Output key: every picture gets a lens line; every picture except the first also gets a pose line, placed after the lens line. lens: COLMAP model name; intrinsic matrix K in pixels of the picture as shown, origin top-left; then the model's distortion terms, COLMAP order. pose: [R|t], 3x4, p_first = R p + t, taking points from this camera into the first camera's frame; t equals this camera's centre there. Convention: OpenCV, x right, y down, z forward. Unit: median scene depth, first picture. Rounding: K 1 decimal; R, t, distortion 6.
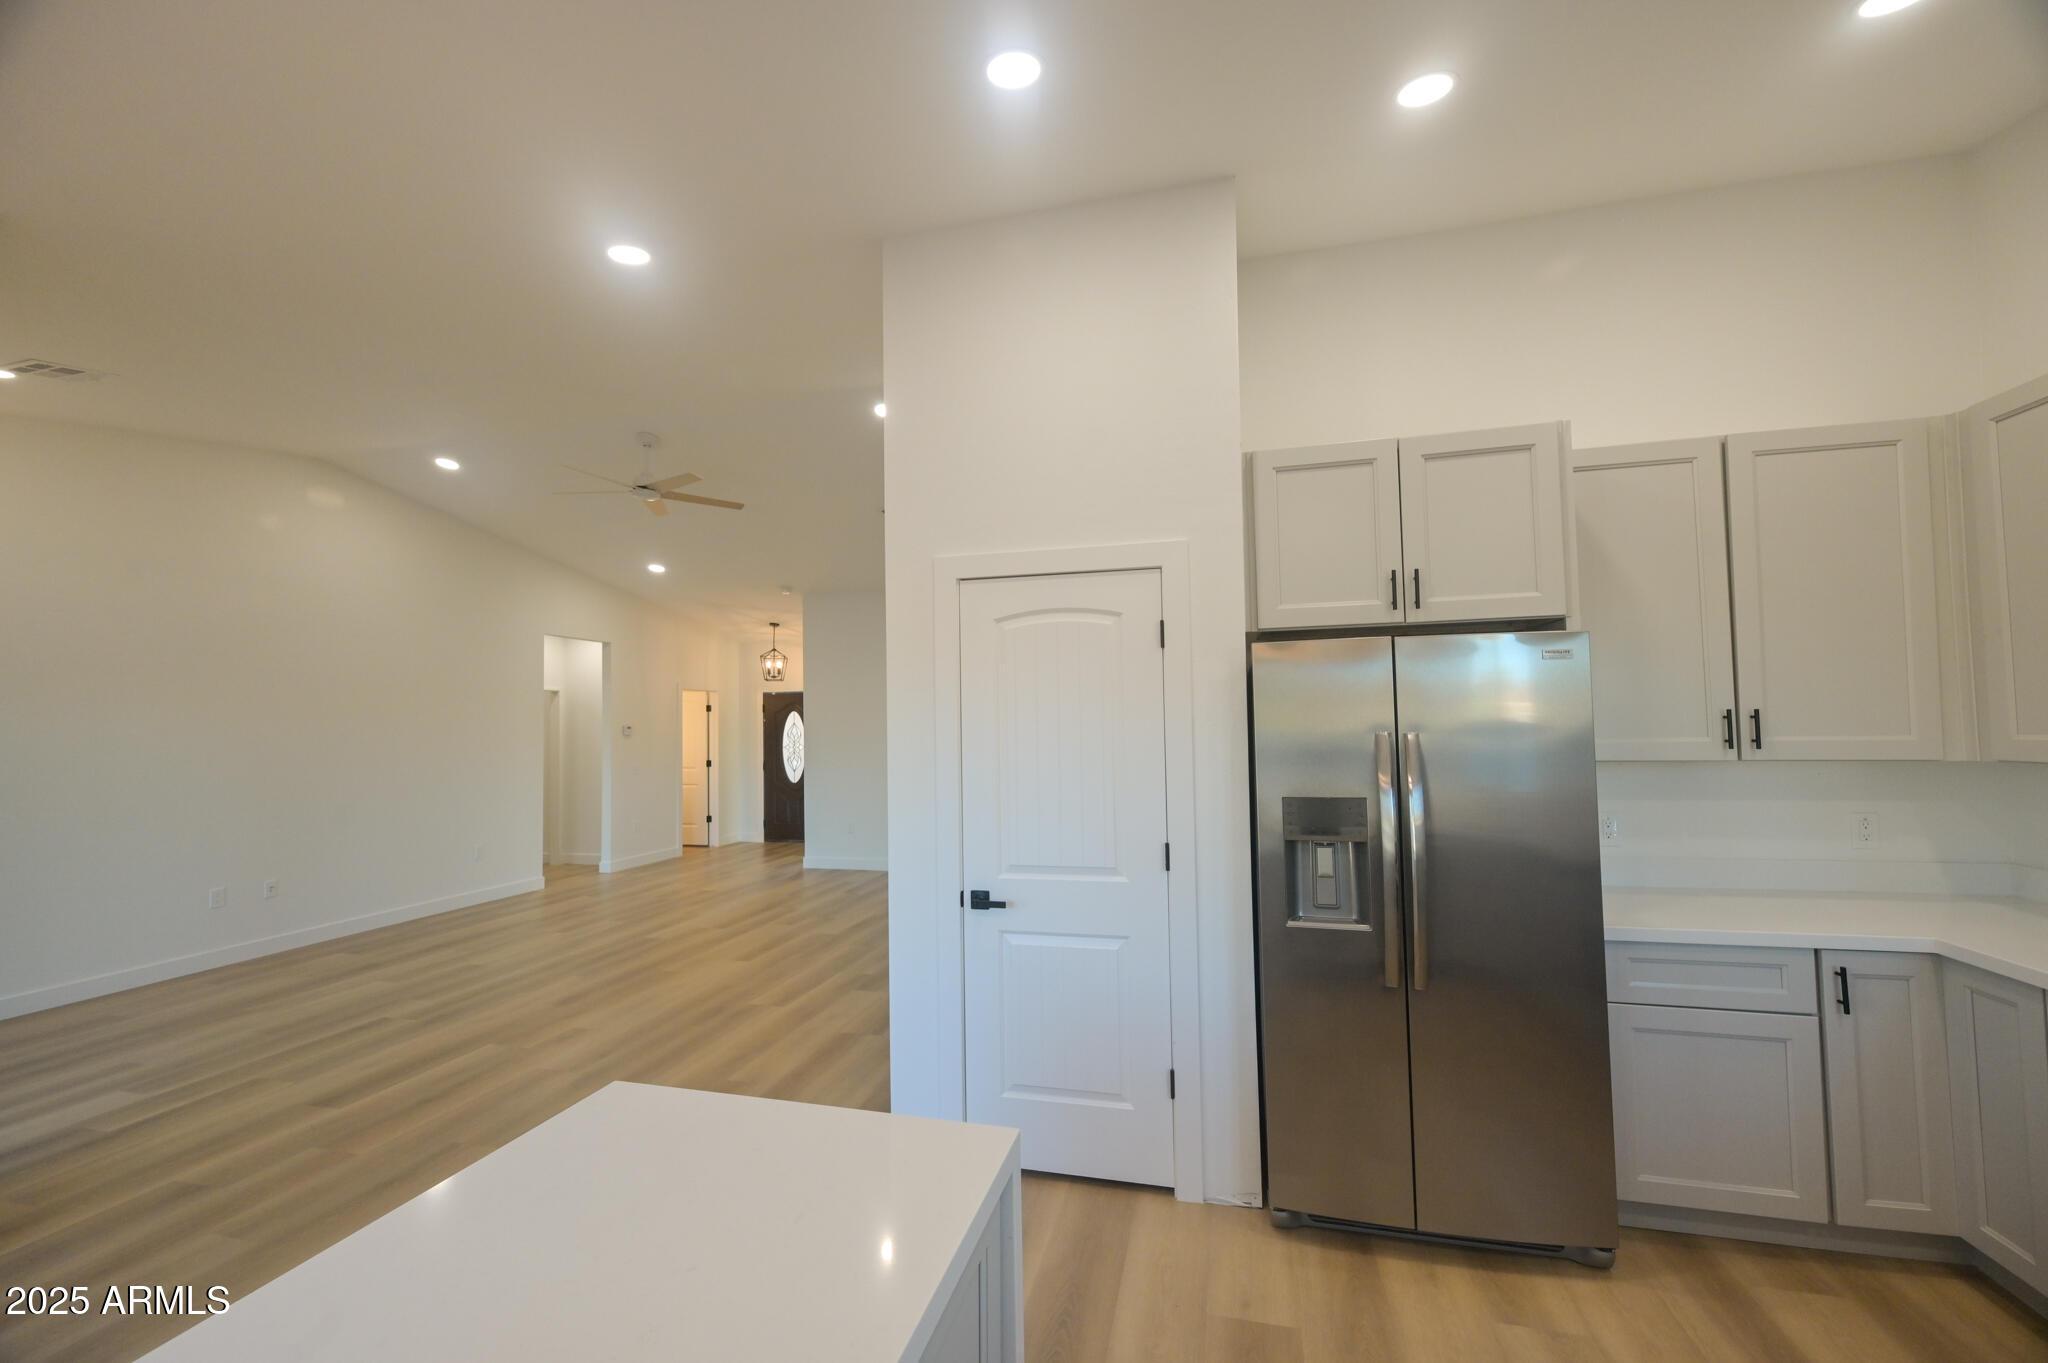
lens RADIAL K [[806.4, 0, 1030.0], [0, 806.4, 690.6], [0, 0, 1]] dist [0.000114, 0.000114]
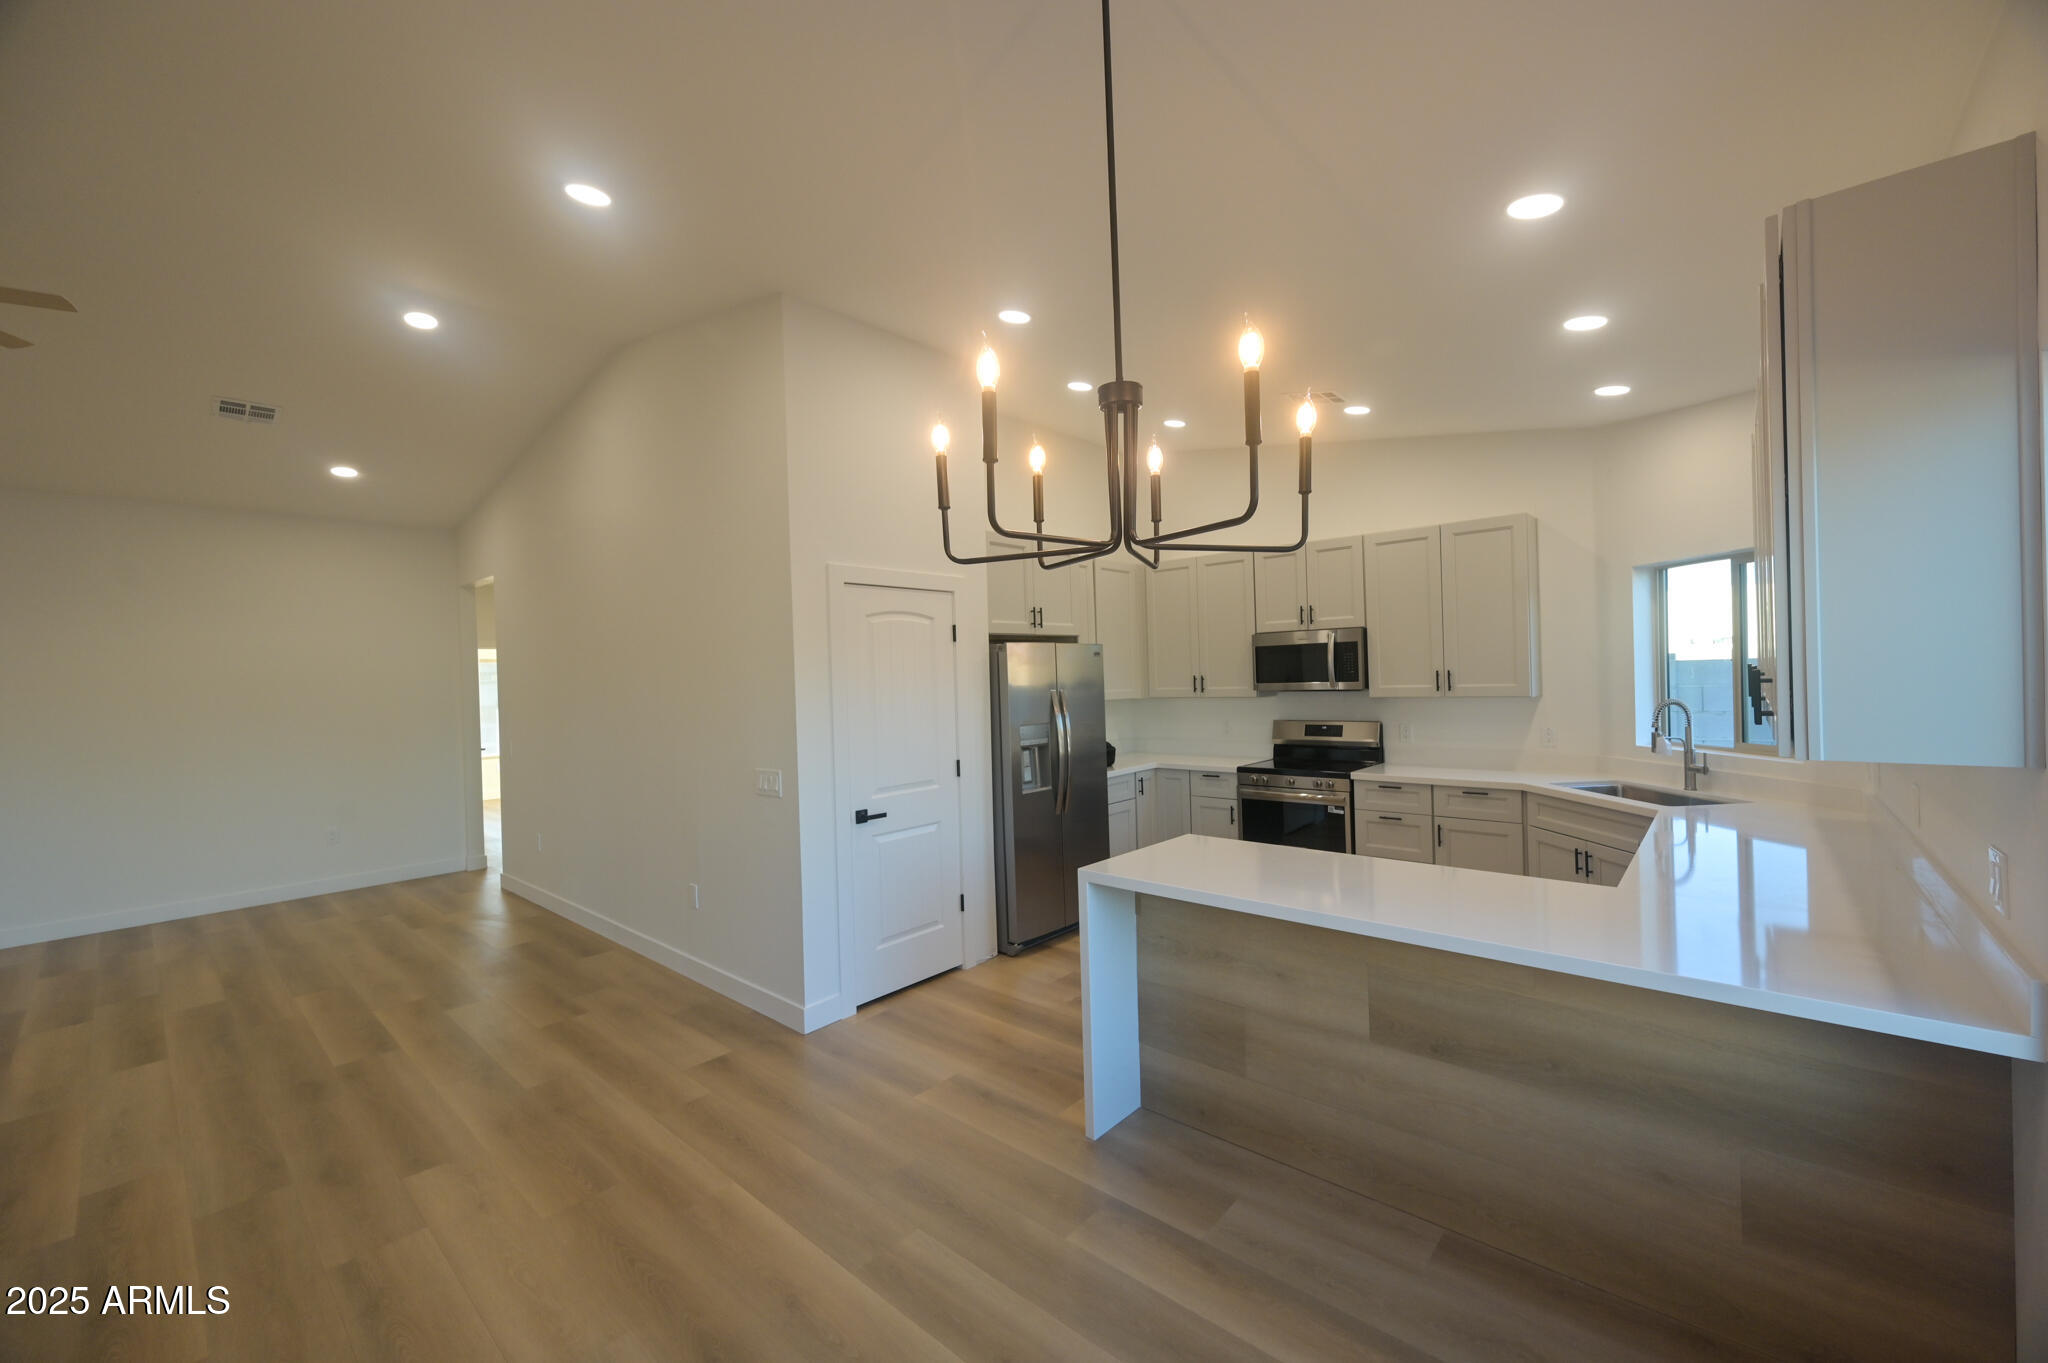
lens RADIAL K [[802.5, 0, 1027.6], [0, 802.5, 677.2], [0, 0, 1]] dist [-0.000442, -0.000067]
pose [[0.457749, 0.001750, 0.889080, -1.321482], [-0.014402, 0.999881, 0.005447, 0.009235], [-0.888965, -0.015298, 0.457720, 0.133065]]
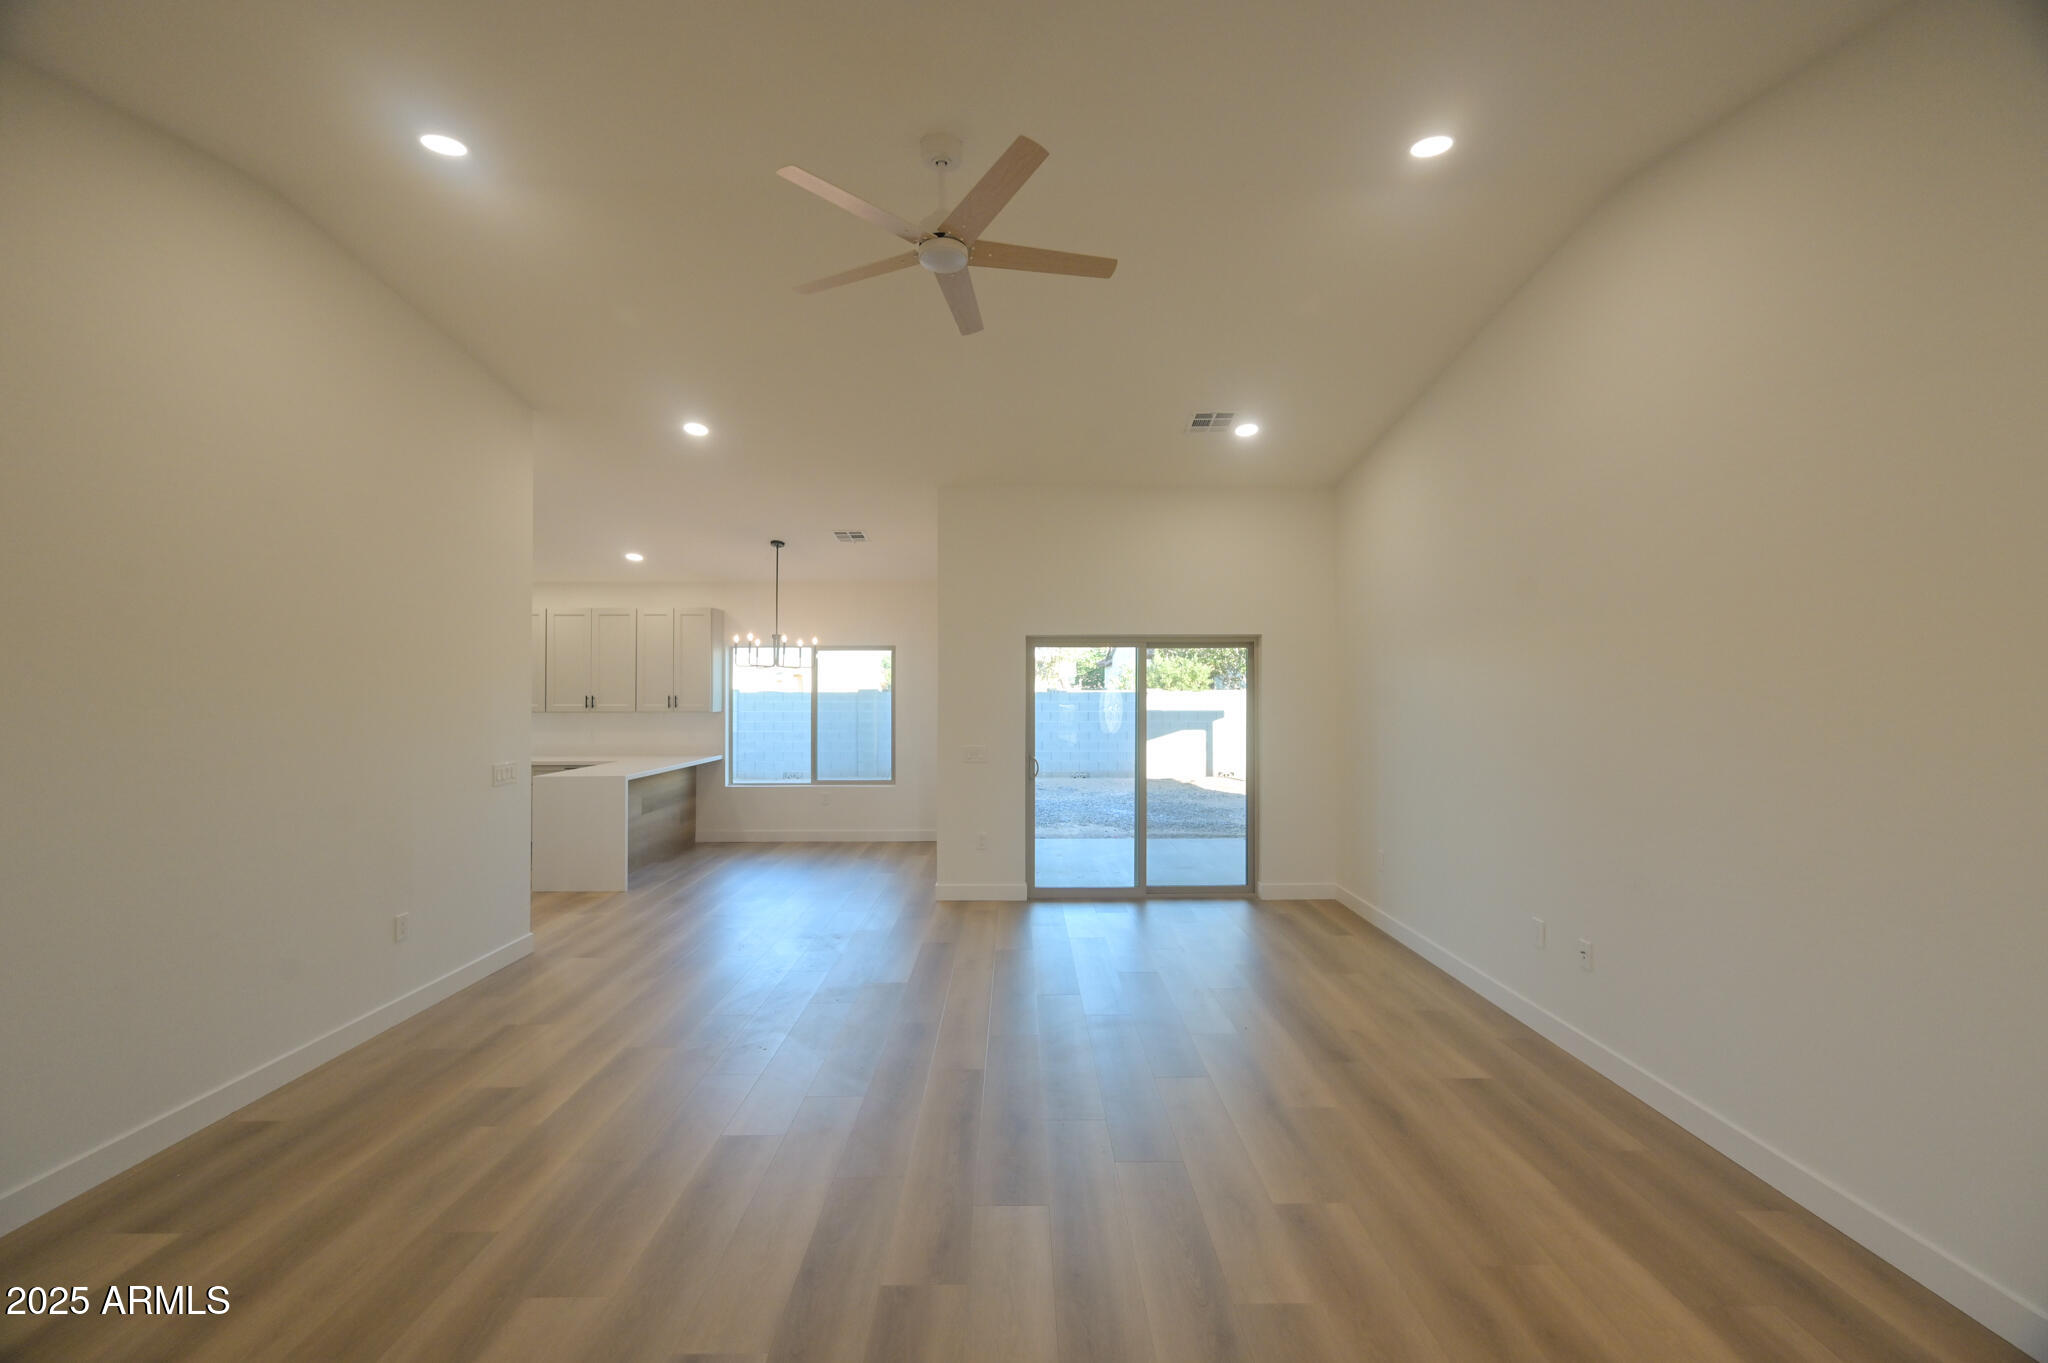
lens RADIAL K [[795.8, 0, 1017.5], [0, 795.8, 691.2], [0, 0, 1]] dist [-0.004840, -0.000336]
pose [[-0.968635, 0.017294, -0.247885, -0.889616], [0.027115, 0.998974, -0.036262, 0.136147], [0.247004, -0.041846, -0.968111, 3.371140]]
